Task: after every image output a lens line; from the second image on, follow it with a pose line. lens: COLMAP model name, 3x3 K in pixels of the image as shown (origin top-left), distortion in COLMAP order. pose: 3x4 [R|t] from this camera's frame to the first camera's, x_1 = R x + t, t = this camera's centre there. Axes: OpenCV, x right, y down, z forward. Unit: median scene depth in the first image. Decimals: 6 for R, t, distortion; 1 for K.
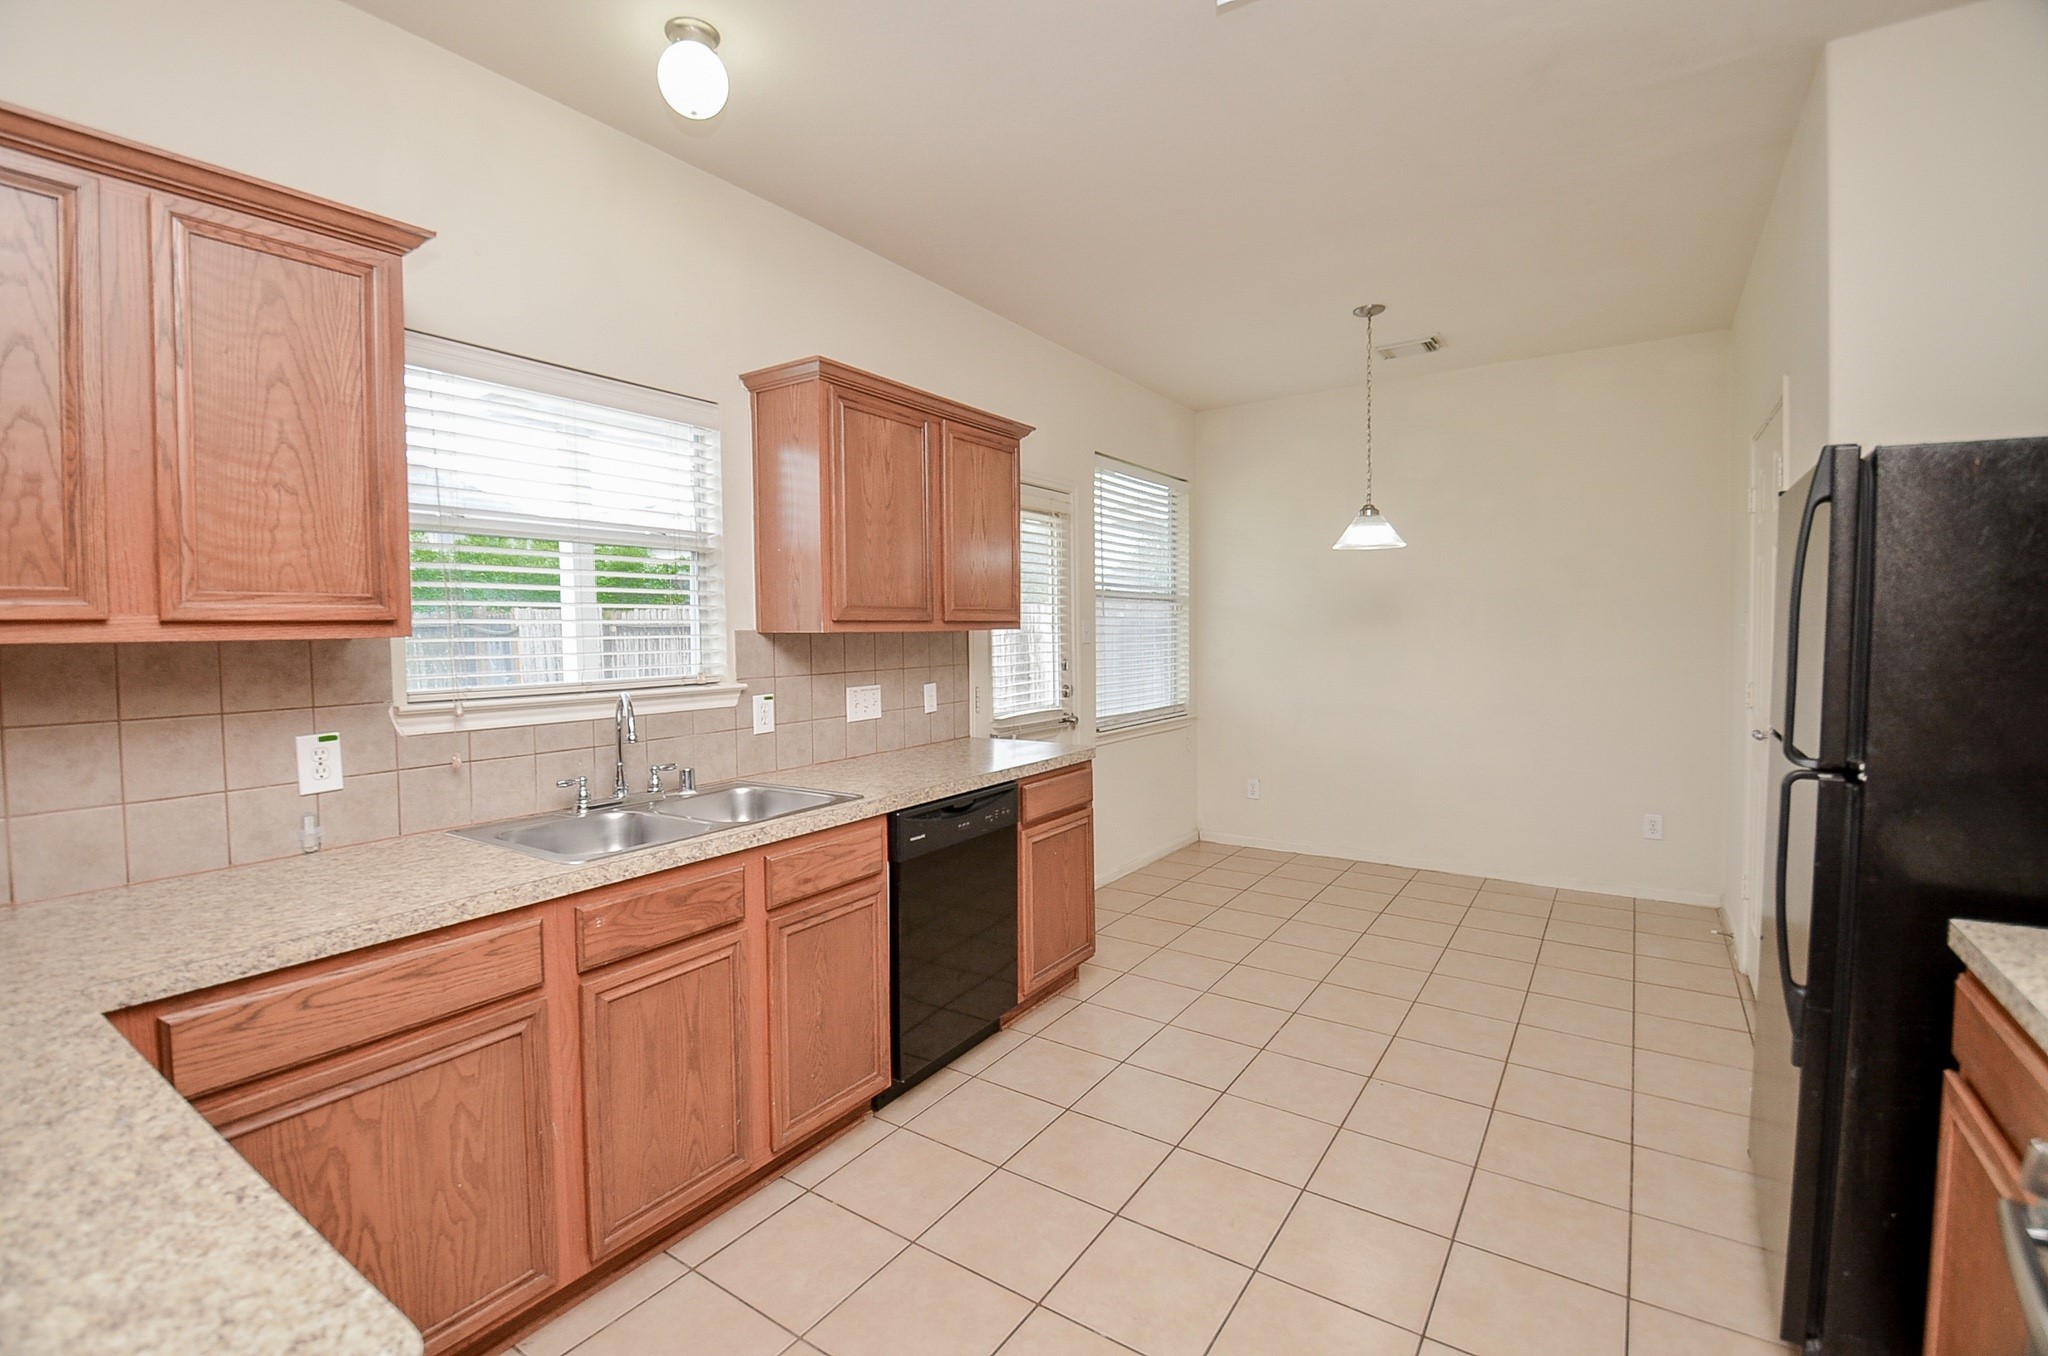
lens RADIAL K [[911.2, 0, 1027.1], [0, 911.2, 666.7], [0, 0, 1]] dist [-0.011763, -0.005063]
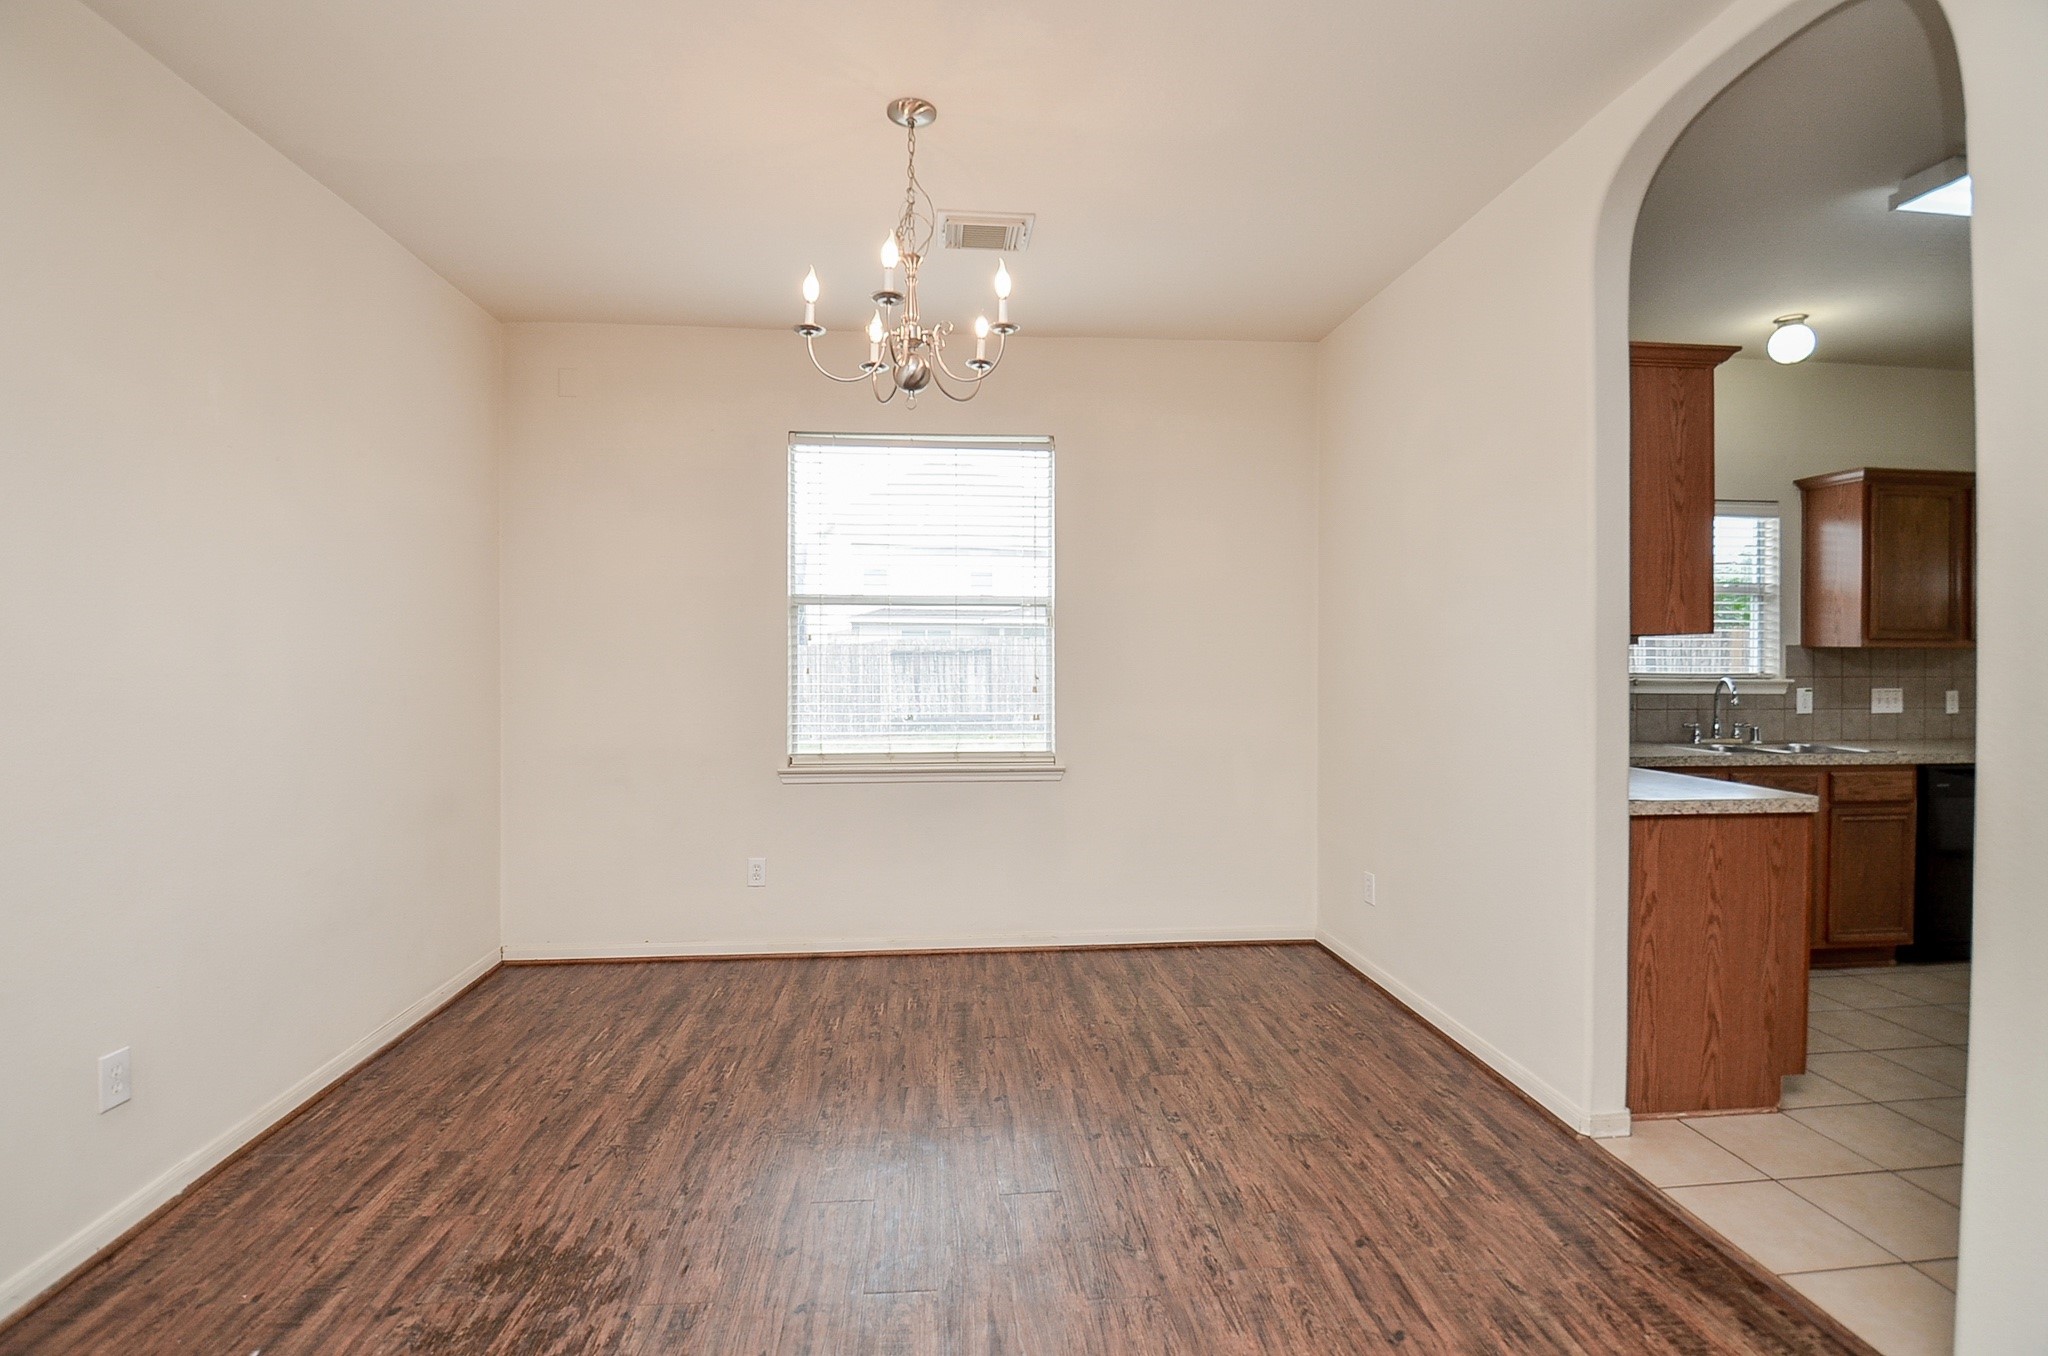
lens RADIAL K [[911.2, 0, 1040.0], [0, 911.2, 656.8], [0, 0, 1]] dist [-0.011763, -0.005063]
pose [[0.634511, 0.015525, -0.772758, 0.061063], [-0.047153, 0.998714, -0.018652, 0.068197], [0.771474, 0.048273, 0.634427, -0.954911]]
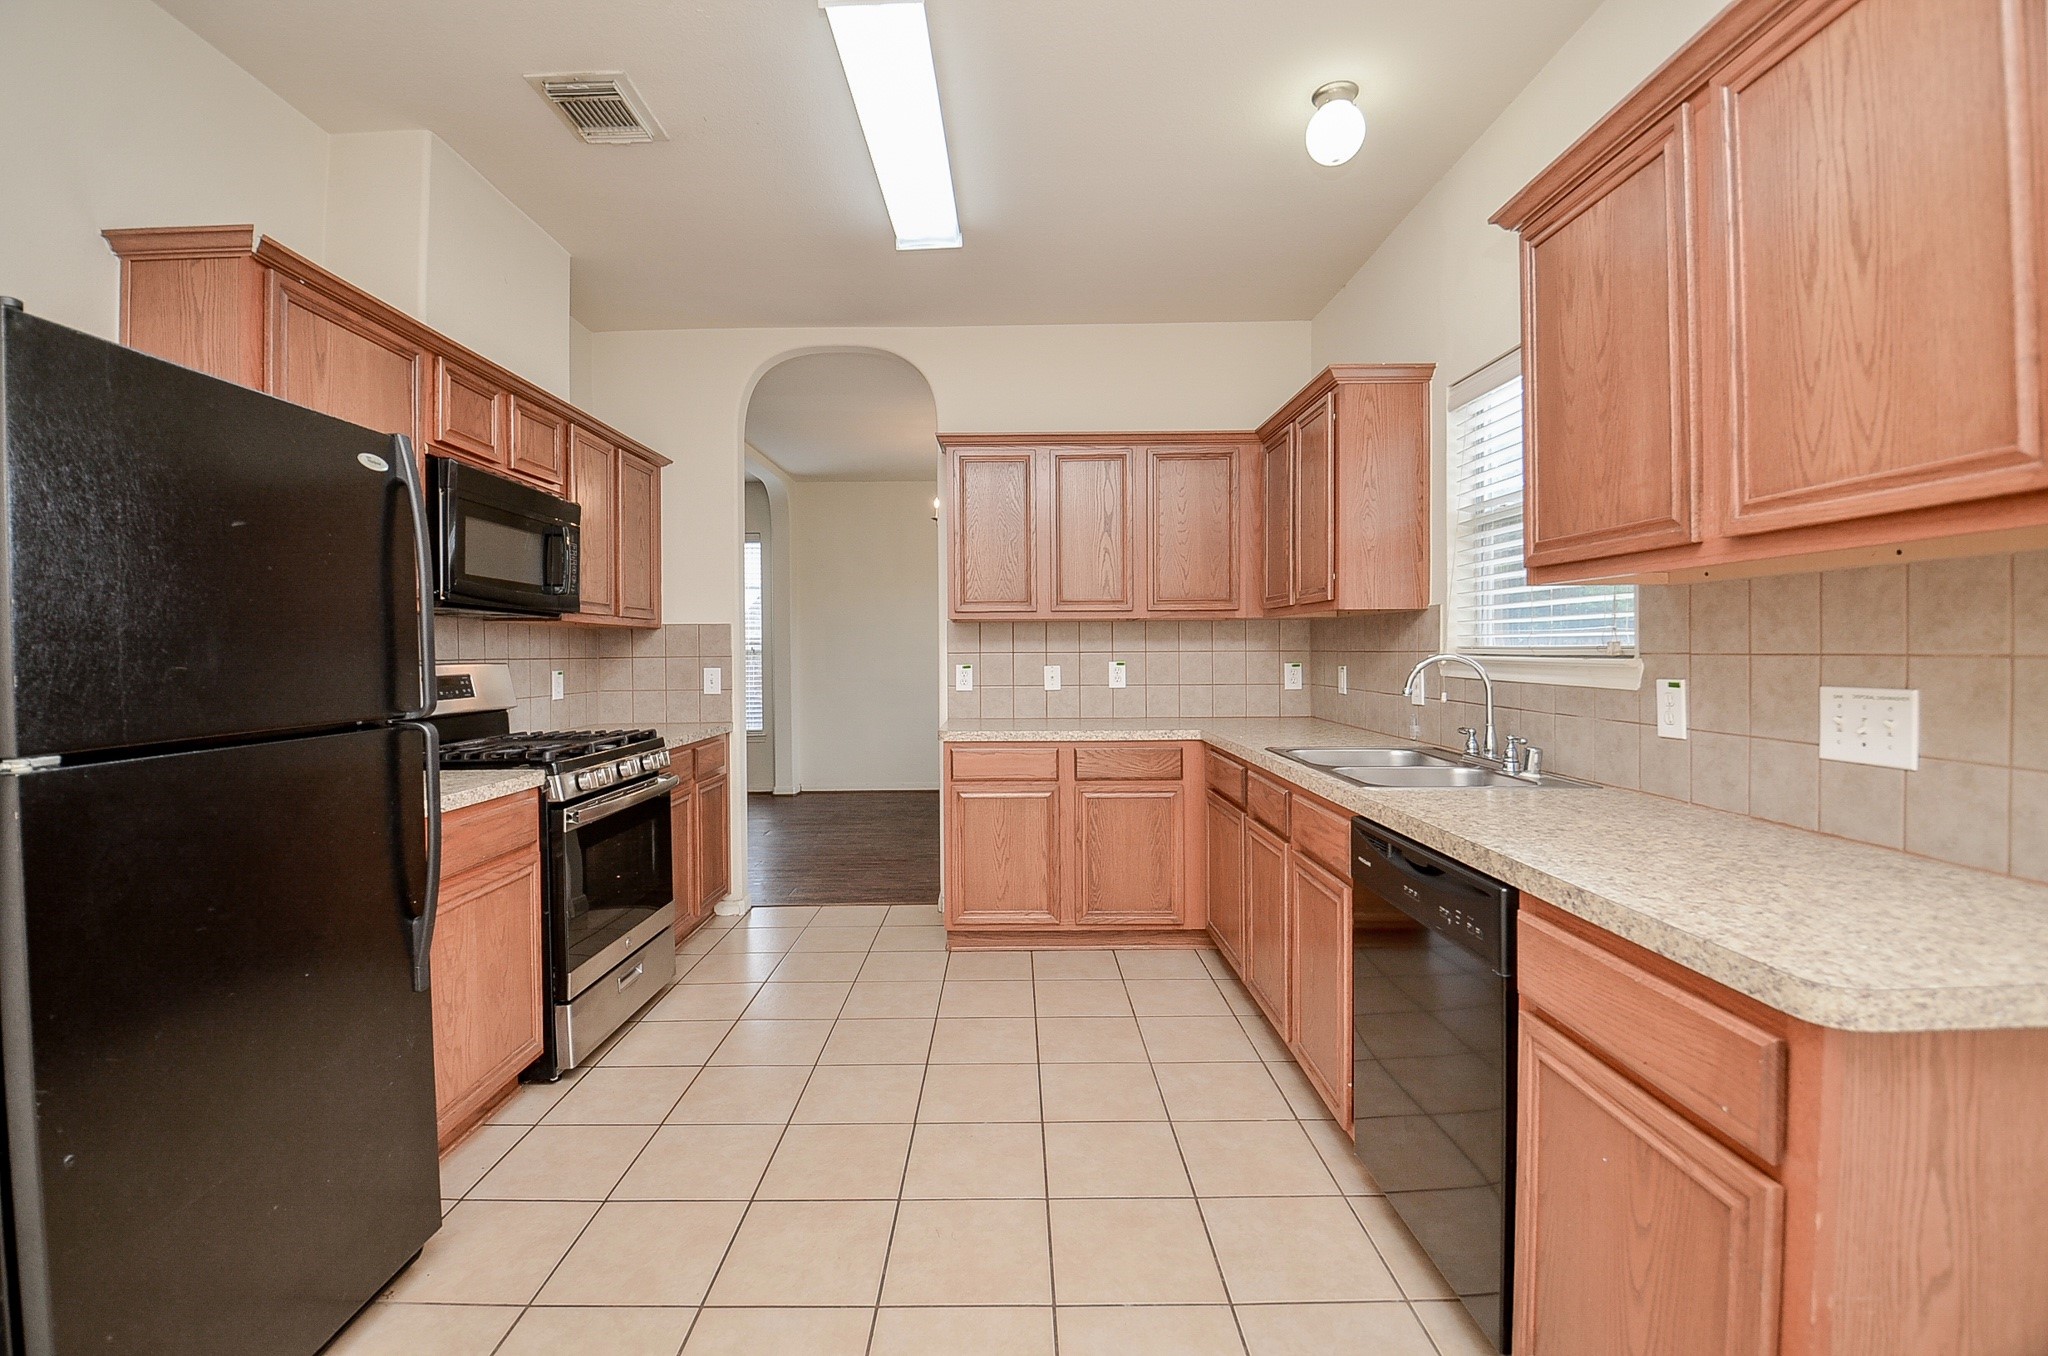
lens RADIAL K [[911.2, 0, 1017.8], [0, 911.2, 661.2], [0, 0, 1]] dist [-0.011763, -0.005063]
pose [[-0.825682, 0.019795, -0.563788, 0.478155], [-0.015175, 0.998243, 0.057273, -0.013000], [0.563931, 0.055845, -0.823931, 1.303652]]
